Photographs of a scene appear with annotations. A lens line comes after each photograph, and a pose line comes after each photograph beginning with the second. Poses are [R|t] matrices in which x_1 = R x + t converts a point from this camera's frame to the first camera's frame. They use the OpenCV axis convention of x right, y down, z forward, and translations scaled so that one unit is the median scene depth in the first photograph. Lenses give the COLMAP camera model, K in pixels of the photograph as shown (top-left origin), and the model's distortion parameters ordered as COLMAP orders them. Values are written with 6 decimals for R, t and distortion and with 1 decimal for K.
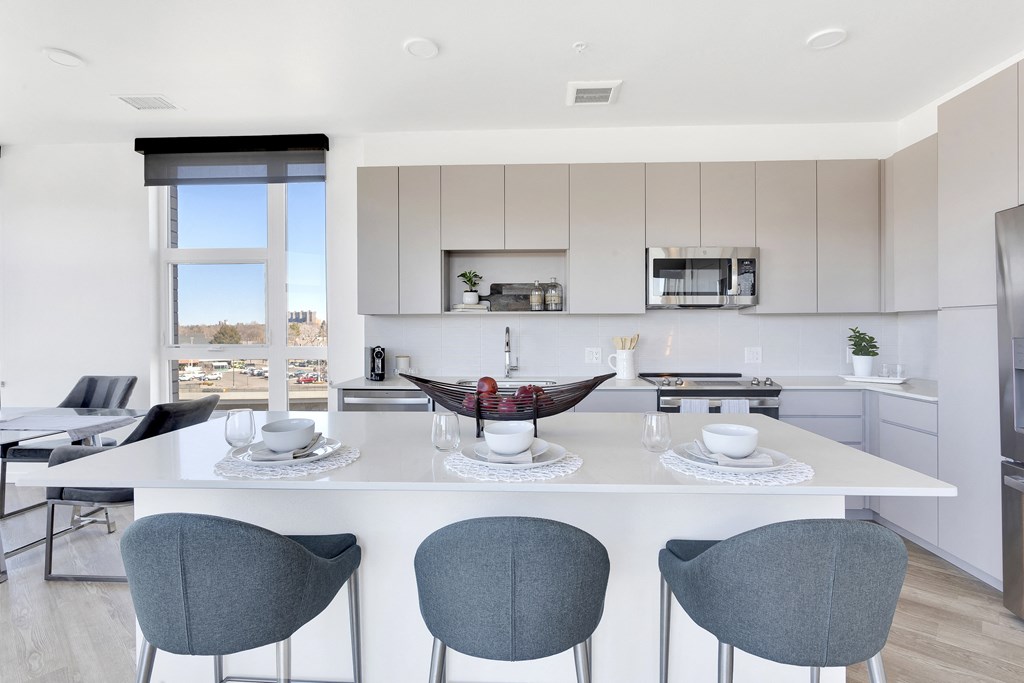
lens RADIAL K [[492.9, 0, 512.0], [0, 492.9, 341.5], [0, 0, 1]] dist [-0.000646, 0.000206]
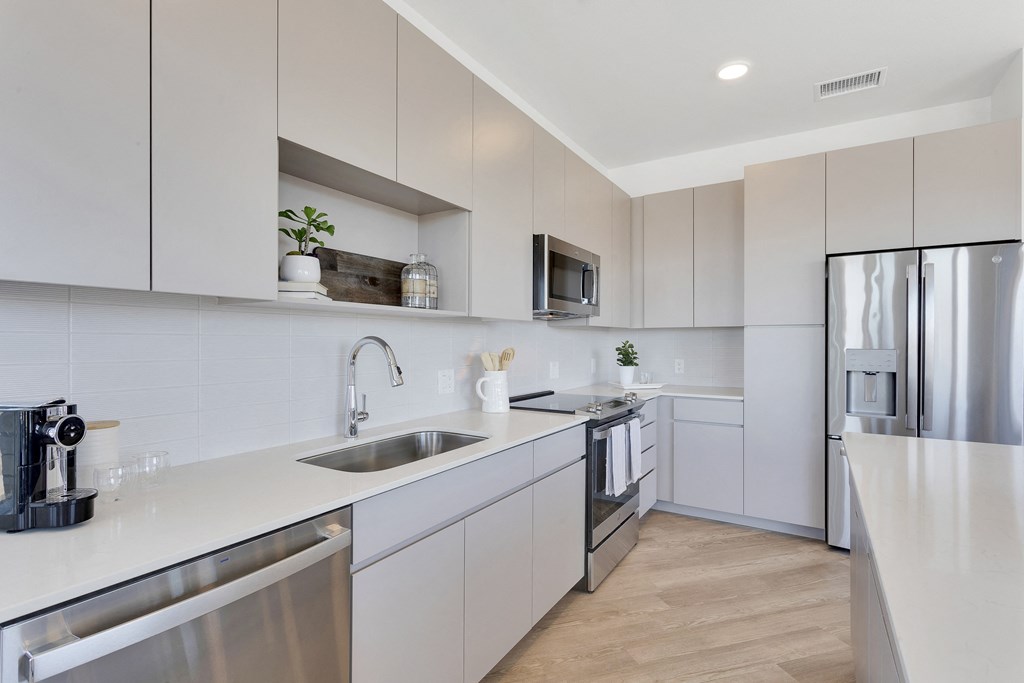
lens RADIAL K [[492.9, 0, 512.0], [0, 492.9, 341.5], [0, 0, 1]] dist [-0.000646, 0.000206]
pose [[0.496393, 0.004087, 0.868088, -0.382402], [0.018606, 0.999709, -0.015346, -0.013463], [-0.867898, 0.023769, 0.496173, 0.638015]]
